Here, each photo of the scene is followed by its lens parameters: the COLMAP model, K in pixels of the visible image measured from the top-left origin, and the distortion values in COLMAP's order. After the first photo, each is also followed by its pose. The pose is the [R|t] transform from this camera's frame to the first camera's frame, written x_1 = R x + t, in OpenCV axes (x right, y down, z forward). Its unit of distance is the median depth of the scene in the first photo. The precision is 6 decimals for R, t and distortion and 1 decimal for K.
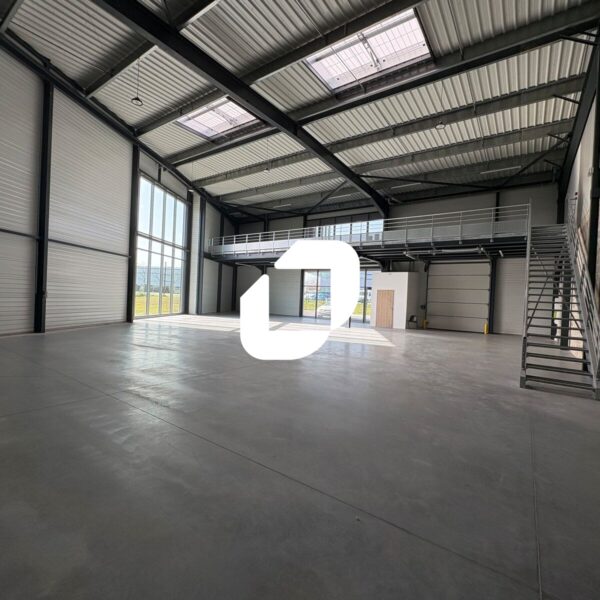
lens RADIAL K [[318.7, 0, 300.0], [0, 318.7, 300.0], [0, 0, 1]] dist [-0.000620, 0.000502]
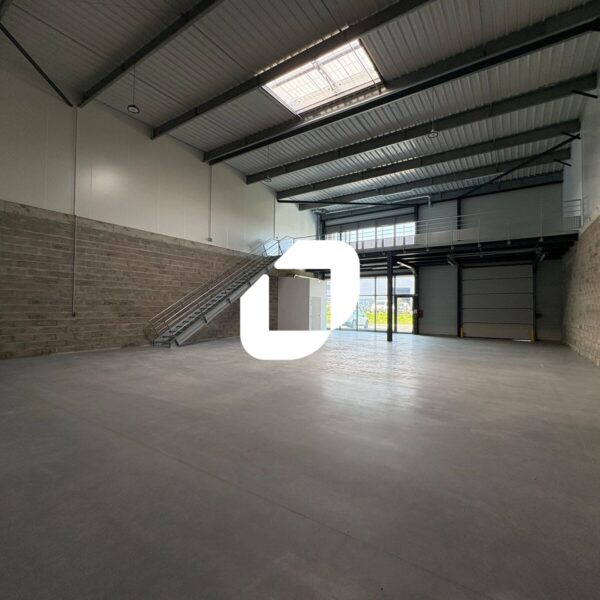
lens RADIAL K [[318.7, 0, 300.0], [0, 318.7, 300.0], [0, 0, 1]] dist [-0.000620, 0.000502]
pose [[0.998806, -0.037839, 0.030898, -0.096235], [0.038814, 0.998747, -0.031576, -0.005897], [-0.029664, 0.032737, 0.999024, 0.070331]]
